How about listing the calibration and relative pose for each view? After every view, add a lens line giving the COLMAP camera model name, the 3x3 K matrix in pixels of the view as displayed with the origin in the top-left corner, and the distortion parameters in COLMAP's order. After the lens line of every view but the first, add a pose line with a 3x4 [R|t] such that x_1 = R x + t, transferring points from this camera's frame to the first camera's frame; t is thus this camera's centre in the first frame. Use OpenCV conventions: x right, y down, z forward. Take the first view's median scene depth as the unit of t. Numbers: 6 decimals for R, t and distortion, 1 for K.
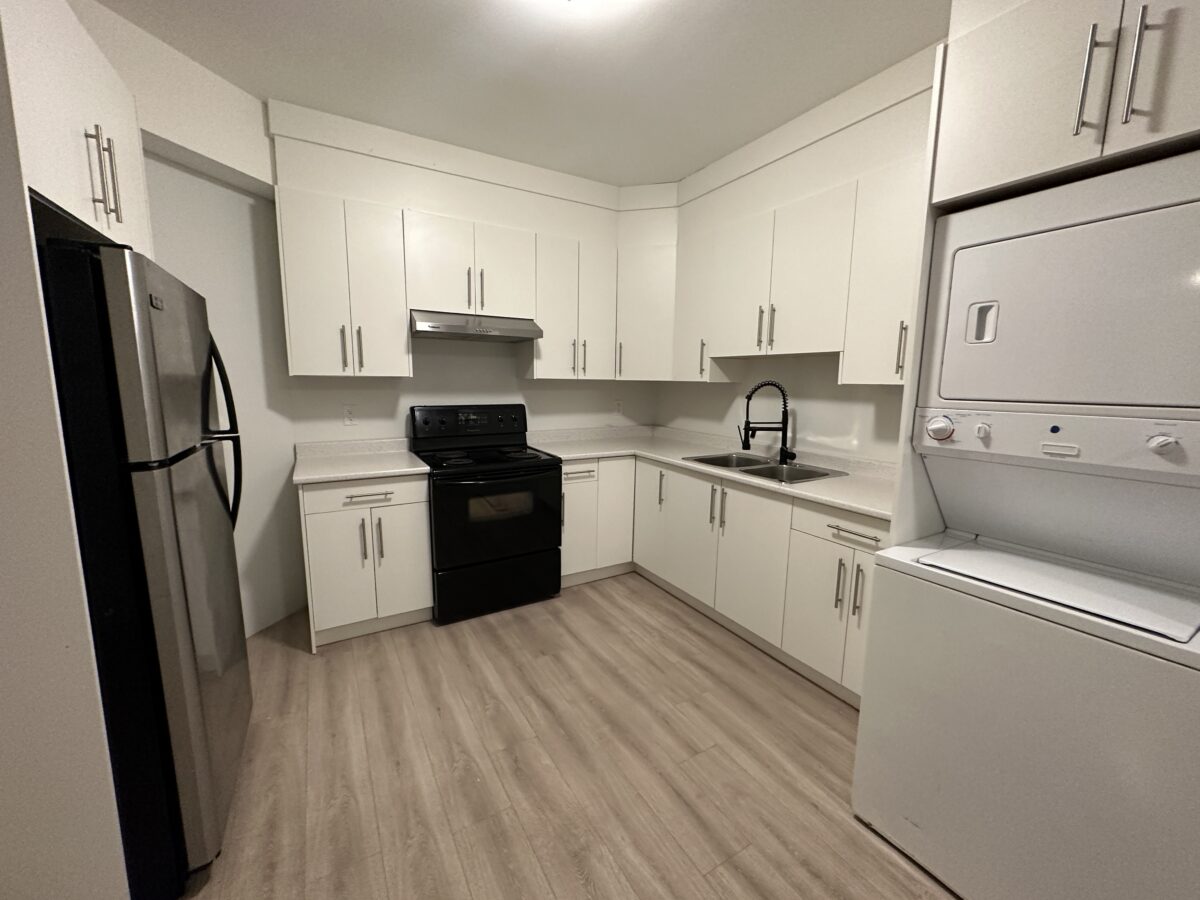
lens RADIAL K [[475.9, 0, 604.0], [0, 475.9, 449.7], [0, 0, 1]] dist [-0.002793, 0.000505]
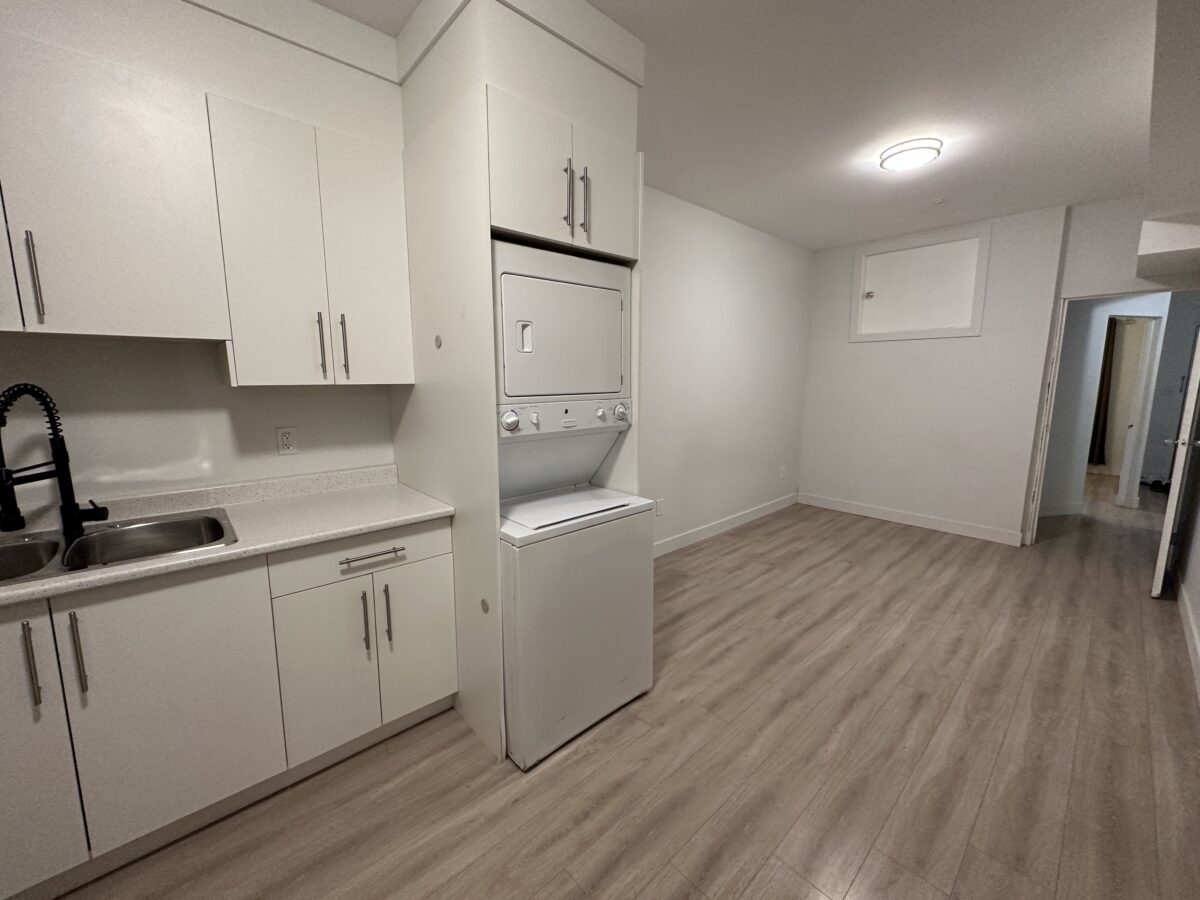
lens RADIAL K [[475.9, 0, 594.4], [0, 475.9, 449.3], [0, 0, 1]] dist [-0.002793, 0.000505]
pose [[-0.199528, -0.162231, 0.966369, -0.289500], [0.137457, 0.971814, 0.191526, -0.099286], [-0.970203, 0.171049, -0.171605, 0.566548]]
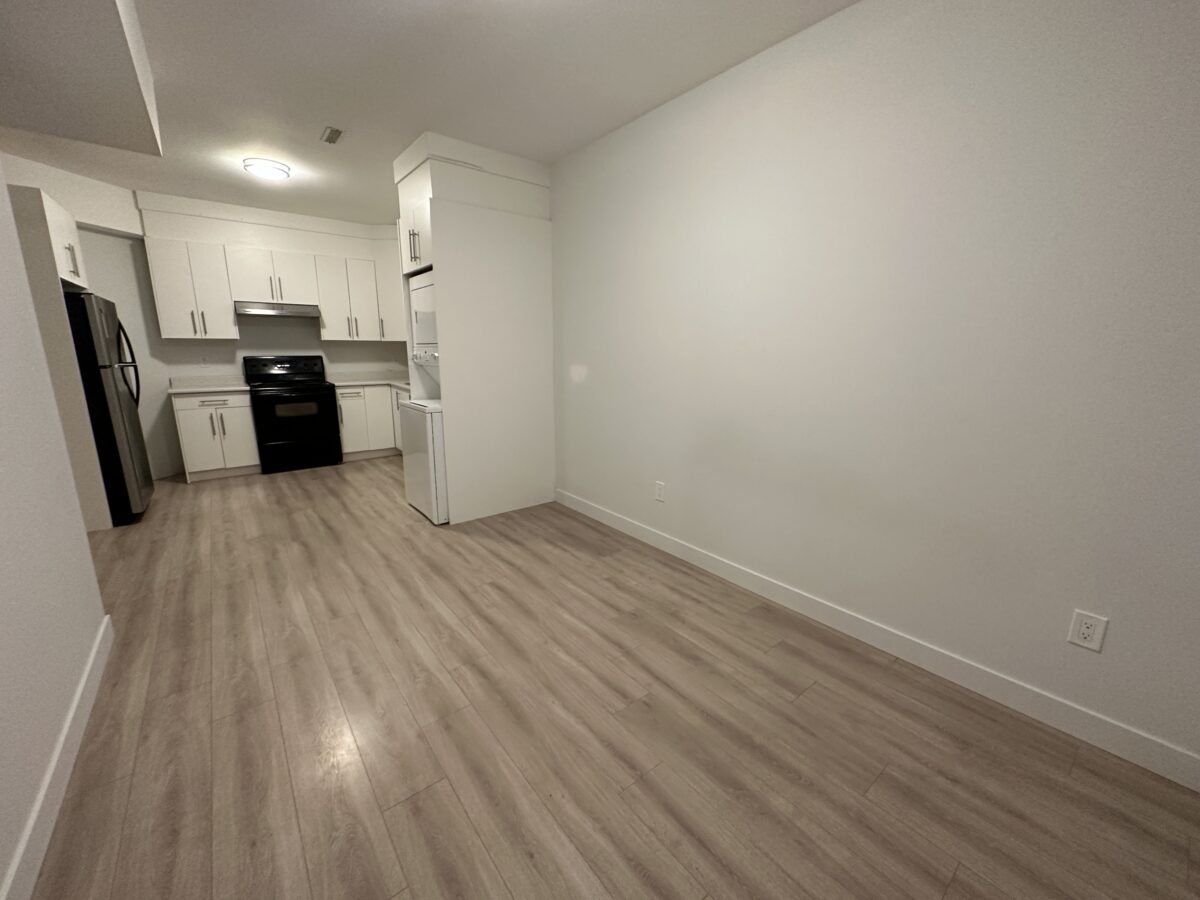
lens RADIAL K [[475.9, 0, 593.1], [0, 475.9, 442.1], [0, 0, 1]] dist [-0.002793, 0.000505]
pose [[0.991183, -0.032200, 0.128525, 0.764912], [0.025324, 0.998177, 0.054780, 0.193630], [-0.130055, -0.051042, 0.990192, -1.095448]]
